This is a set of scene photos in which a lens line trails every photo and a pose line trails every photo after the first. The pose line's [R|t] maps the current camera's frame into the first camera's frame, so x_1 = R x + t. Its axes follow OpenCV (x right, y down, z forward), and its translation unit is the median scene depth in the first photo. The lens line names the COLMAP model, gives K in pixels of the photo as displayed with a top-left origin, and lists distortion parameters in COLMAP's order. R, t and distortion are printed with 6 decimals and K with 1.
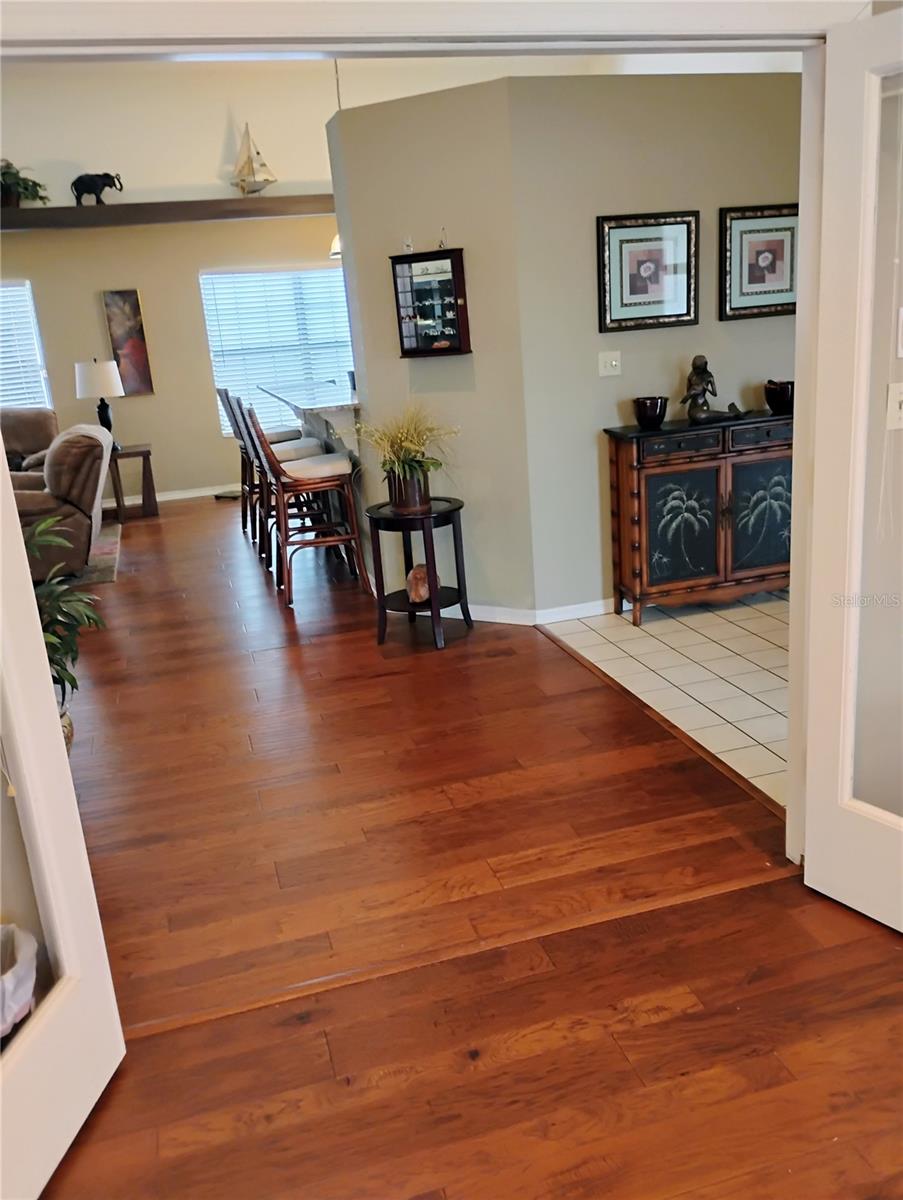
lens RADIAL K [[1000.8, 0, 451.5], [0, 1000.8, 600.0], [0, 0, 1]] dist [0.014545, 0.000365]
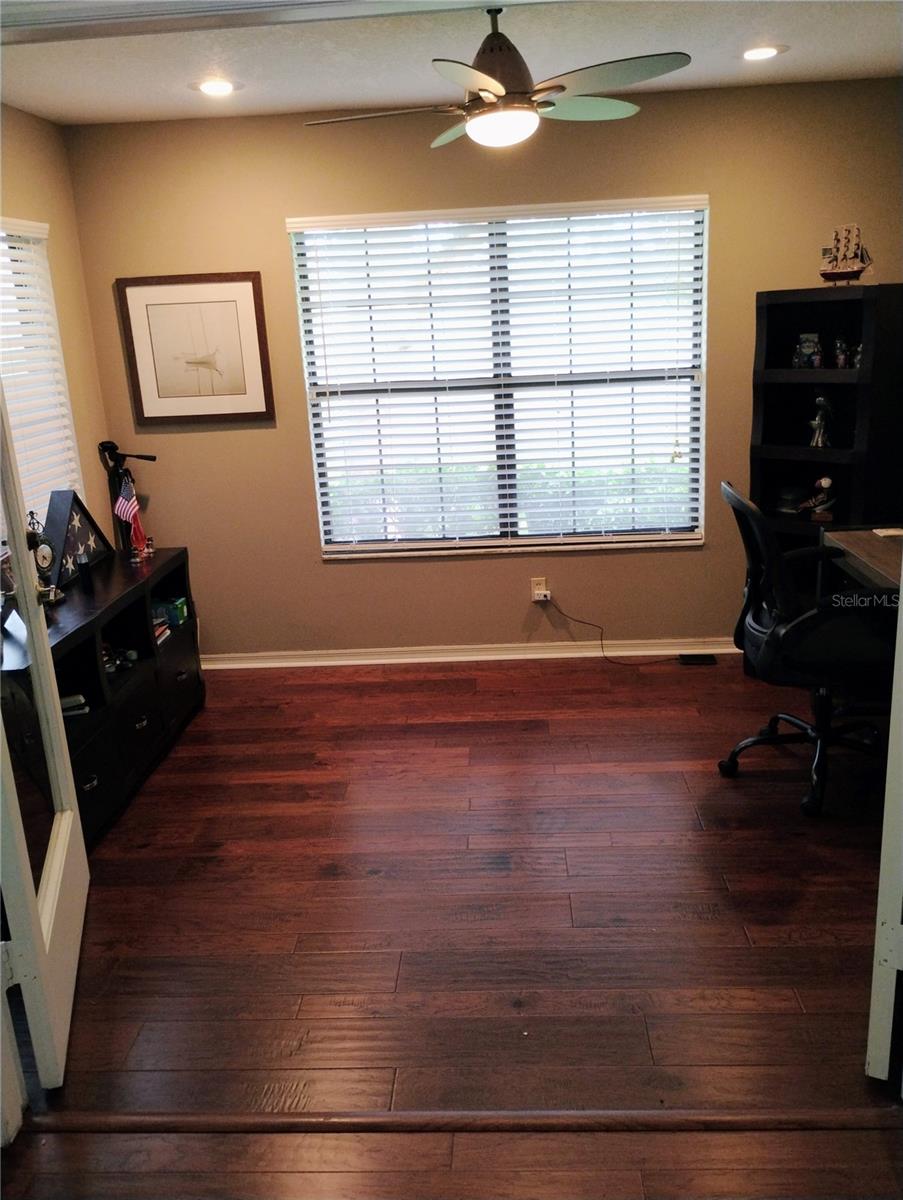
lens RADIAL K [[1000.8, 0, 451.5], [0, 1000.8, 600.0], [0, 0, 1]] dist [0.014545, 0.000365]
pose [[-0.936682, 0.029700, 0.348920, -0.329910], [0.211596, 0.841930, 0.496368, -0.522131], [-0.279024, 0.538769, -0.794905, 1.765425]]
